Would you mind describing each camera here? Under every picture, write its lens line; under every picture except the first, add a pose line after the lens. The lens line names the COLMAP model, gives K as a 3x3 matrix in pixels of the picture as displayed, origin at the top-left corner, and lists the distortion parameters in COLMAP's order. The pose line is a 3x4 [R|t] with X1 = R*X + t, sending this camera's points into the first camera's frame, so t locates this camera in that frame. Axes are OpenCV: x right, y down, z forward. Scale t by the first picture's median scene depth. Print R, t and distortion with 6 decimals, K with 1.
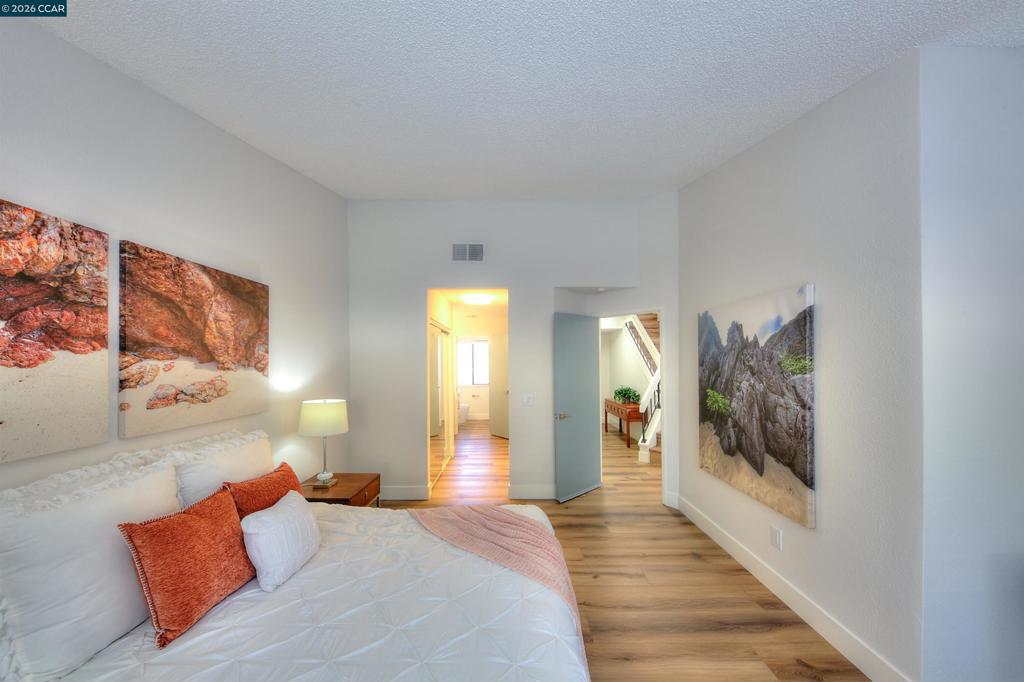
lens RADIAL K [[336.5, 0, 506.3], [0, 336.5, 363.7], [0, 0, 1]] dist [0.000269, -0.004707]
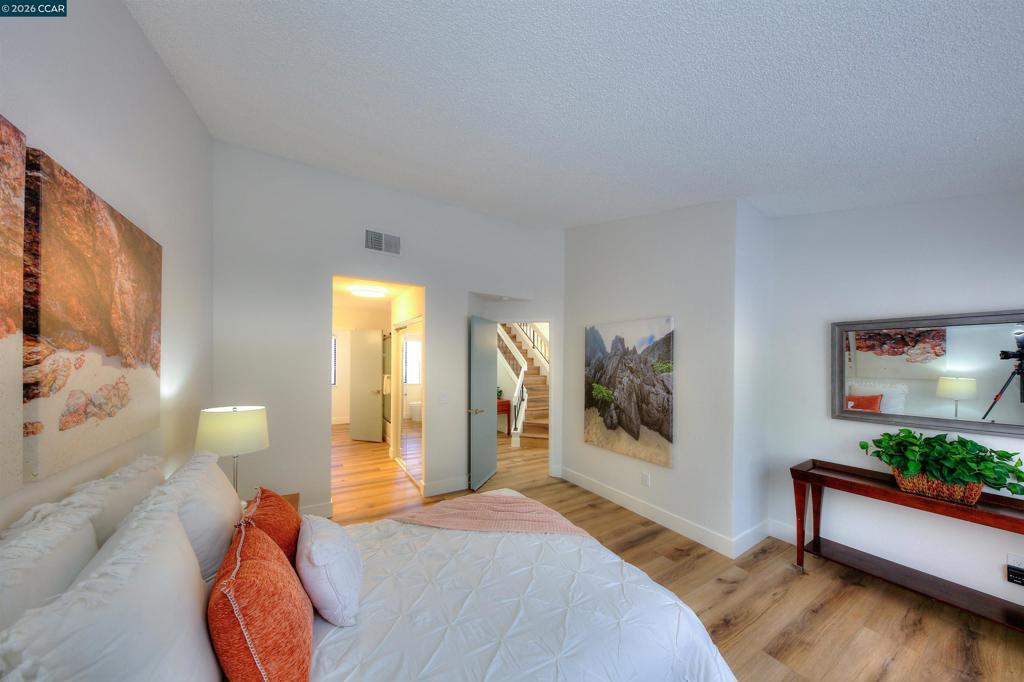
lens RADIAL K [[336.5, 0, 506.3], [0, 336.5, 363.7], [0, 0, 1]] dist [0.000269, -0.004707]
pose [[0.848056, 0.012396, 0.529762, -0.538451], [-0.014555, 0.999894, -0.000097, 0.000952], [-0.529707, -0.007629, 0.848147, 0.039493]]
